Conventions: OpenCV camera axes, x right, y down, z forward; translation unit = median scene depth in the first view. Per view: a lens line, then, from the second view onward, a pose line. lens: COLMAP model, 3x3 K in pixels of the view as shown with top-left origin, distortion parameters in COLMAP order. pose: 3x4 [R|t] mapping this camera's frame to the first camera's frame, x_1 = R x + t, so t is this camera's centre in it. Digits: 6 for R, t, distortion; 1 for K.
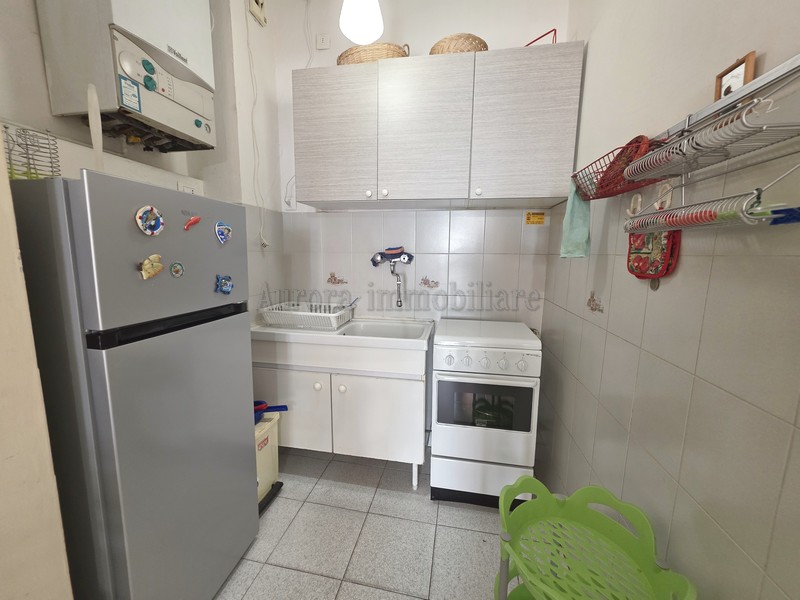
lens RADIAL K [[319.5, 0, 399.8], [0, 319.5, 296.2], [0, 0, 1]] dist [-0.001261, -0.000017]
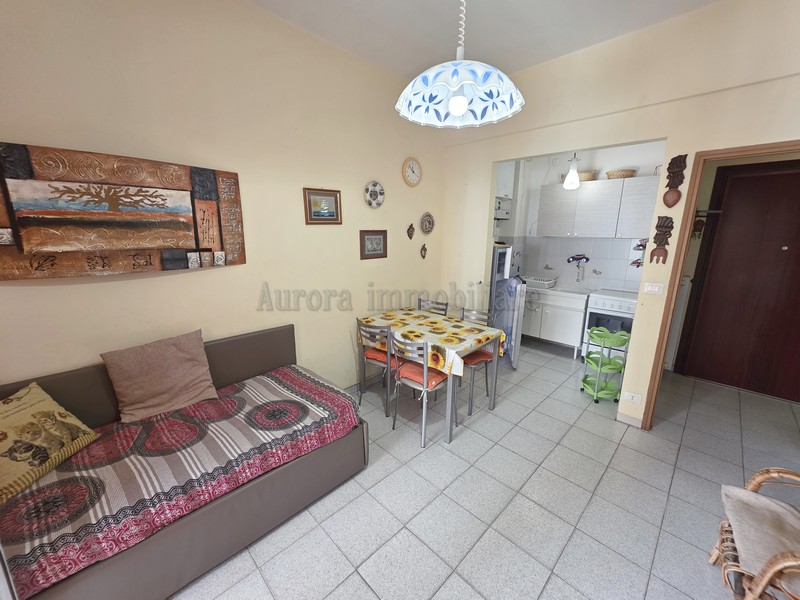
lens RADIAL K [[319.5, 0, 402.3], [0, 319.5, 300.3], [0, 0, 1]] dist [-0.001261, -0.000017]
pose [[0.821343, 0.116354, -0.558443, 0.273351], [-0.079822, 0.992787, 0.089451, 0.065612], [0.564823, -0.028894, 0.824706, -1.691725]]
